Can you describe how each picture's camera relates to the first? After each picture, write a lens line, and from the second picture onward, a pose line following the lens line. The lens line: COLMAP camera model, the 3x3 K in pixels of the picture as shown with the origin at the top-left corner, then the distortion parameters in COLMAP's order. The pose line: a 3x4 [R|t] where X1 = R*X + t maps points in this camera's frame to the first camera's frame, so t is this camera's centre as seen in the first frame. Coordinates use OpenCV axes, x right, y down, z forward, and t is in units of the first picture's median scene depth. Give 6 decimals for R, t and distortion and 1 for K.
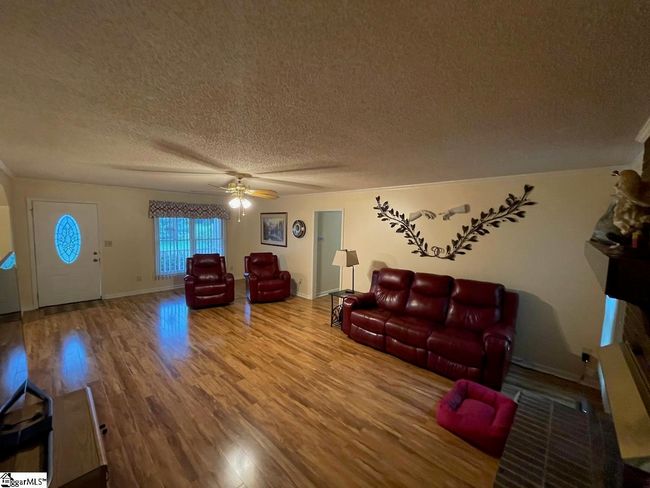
lens RADIAL K [[259.7, 0, 323.8], [0, 259.7, 245.6], [0, 0, 1]] dist [0.000070, 0.000090]
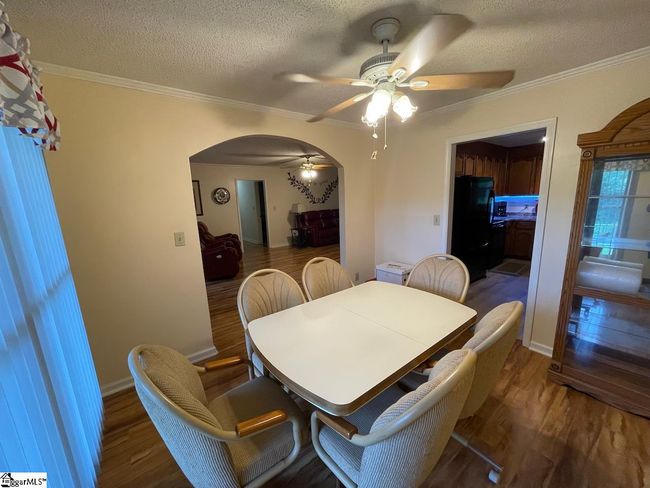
lens RADIAL K [[259.7, 0, 327.6], [0, 259.7, 246.8], [0, 0, 1]] dist [0.000070, 0.000090]
pose [[0.151894, -0.220460, 0.963497, -1.720452], [0.124509, 0.971310, 0.202619, -0.030194], [-0.980523, 0.089187, 0.174985, 0.557443]]
